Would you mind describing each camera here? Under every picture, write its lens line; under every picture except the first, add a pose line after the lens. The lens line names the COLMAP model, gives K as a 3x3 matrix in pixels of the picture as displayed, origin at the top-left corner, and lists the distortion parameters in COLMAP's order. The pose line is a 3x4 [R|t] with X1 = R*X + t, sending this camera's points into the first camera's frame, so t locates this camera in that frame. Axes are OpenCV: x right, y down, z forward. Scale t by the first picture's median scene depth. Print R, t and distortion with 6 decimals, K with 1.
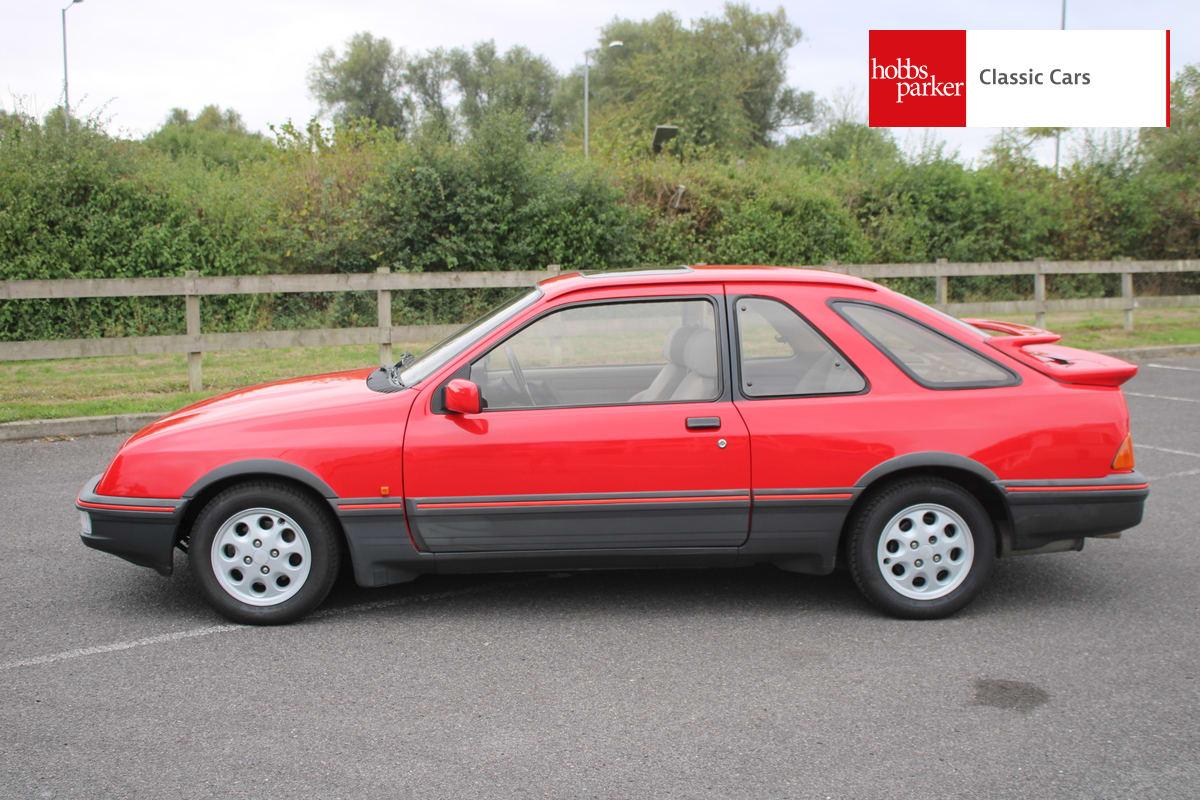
lens RADIAL K [[1457.8, 0, 604.2], [0, 1457.8, 395.6], [0, 0, 1]] dist [-0.055079, 0.000000]
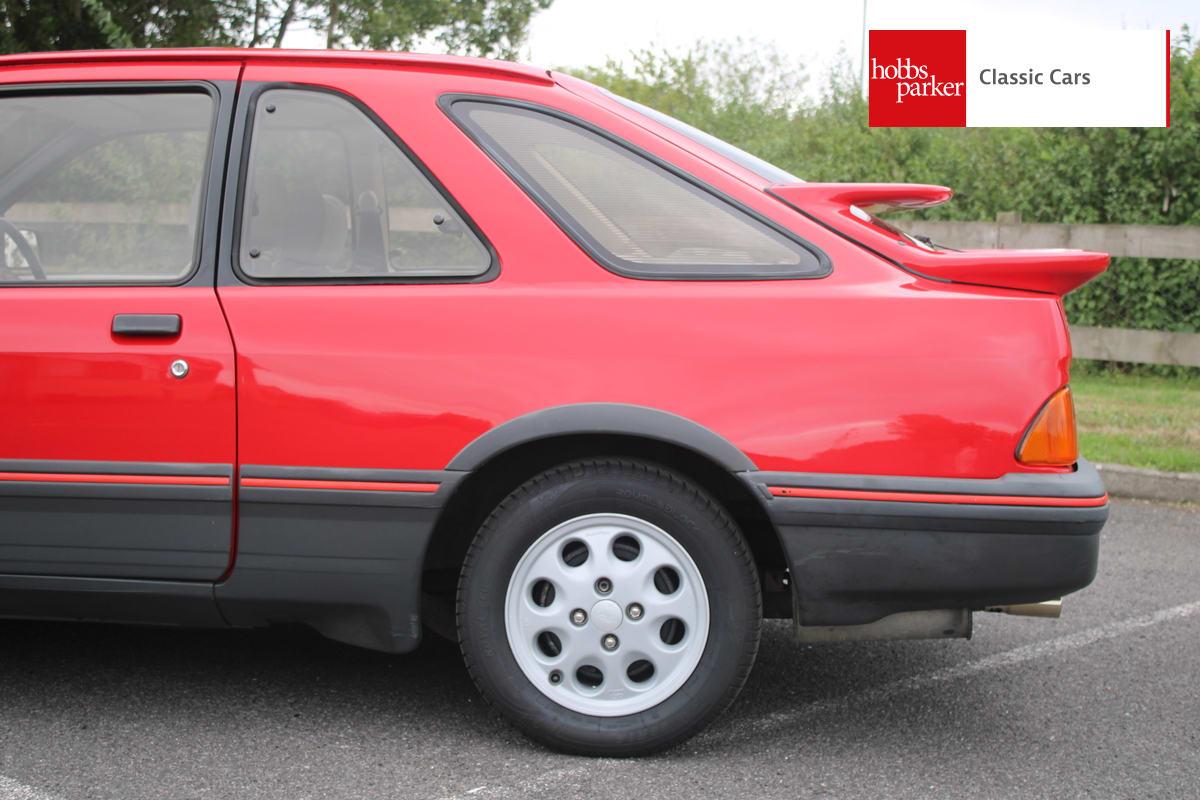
lens RADIAL K [[1736.9, 0, 602.7], [0, 1736.9, 405.1], [0, 0, 1]] dist [-0.051119, 0.000000]
pose [[0.990739, 0.037830, -0.130405, 0.114205], [-0.042435, 0.998563, -0.032722, 0.022250], [0.128980, 0.037952, 0.990921, 0.168678]]
